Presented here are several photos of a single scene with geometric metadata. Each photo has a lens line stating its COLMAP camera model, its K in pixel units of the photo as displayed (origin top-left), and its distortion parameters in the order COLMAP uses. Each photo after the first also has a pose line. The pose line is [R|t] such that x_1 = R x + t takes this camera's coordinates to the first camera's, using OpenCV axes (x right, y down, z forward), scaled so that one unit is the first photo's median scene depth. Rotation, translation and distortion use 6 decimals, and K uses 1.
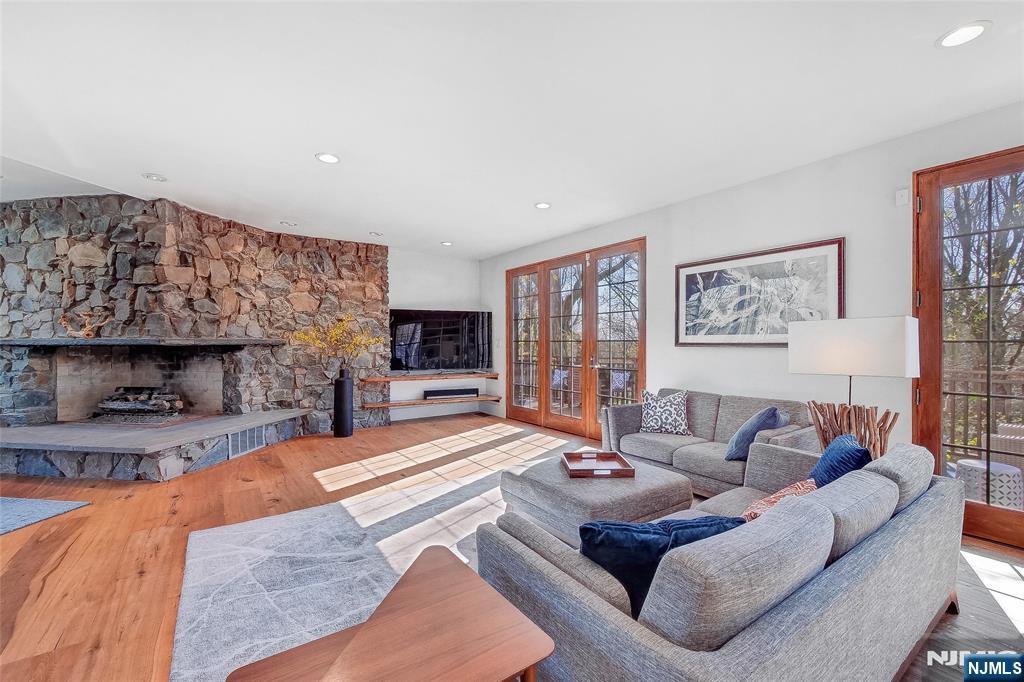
lens RADIAL K [[428.4, 0, 504.7], [0, 428.4, 344.7], [0, 0, 1]] dist [-0.001963, -0.000141]
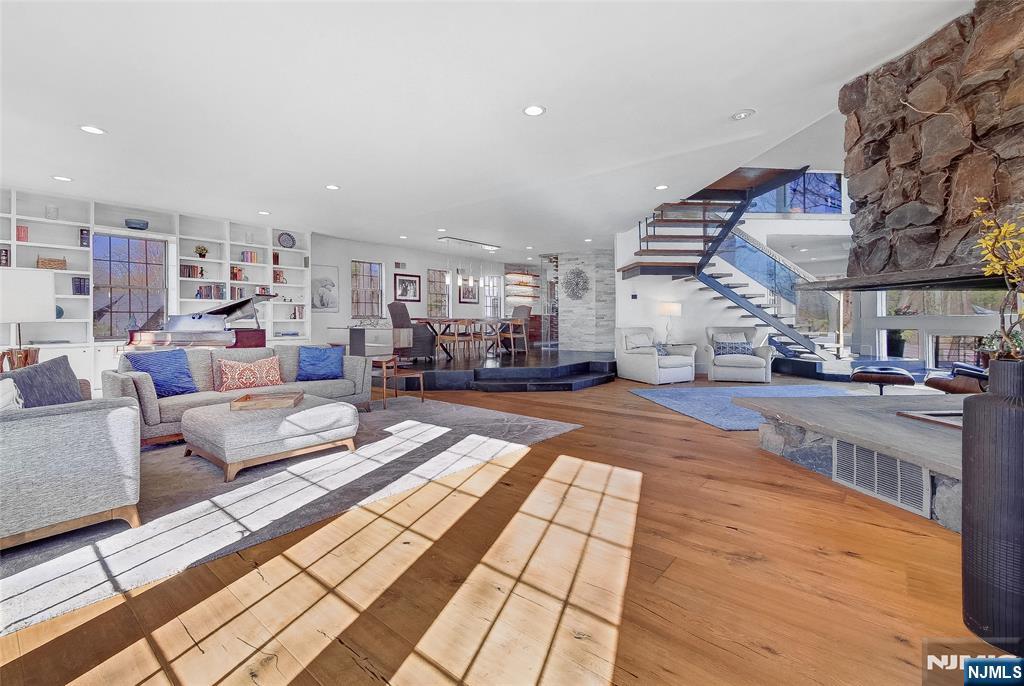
lens RADIAL K [[438.4, 0, 512.8], [0, 438.4, 320.1], [0, 0, 1]] dist [-0.000556, -0.000027]
pose [[-0.959574, 0.007013, -0.281369, -0.049514], [0.005994, 0.999972, 0.004483, 0.043083], [0.281392, 0.002615, -0.959589, 1.497407]]
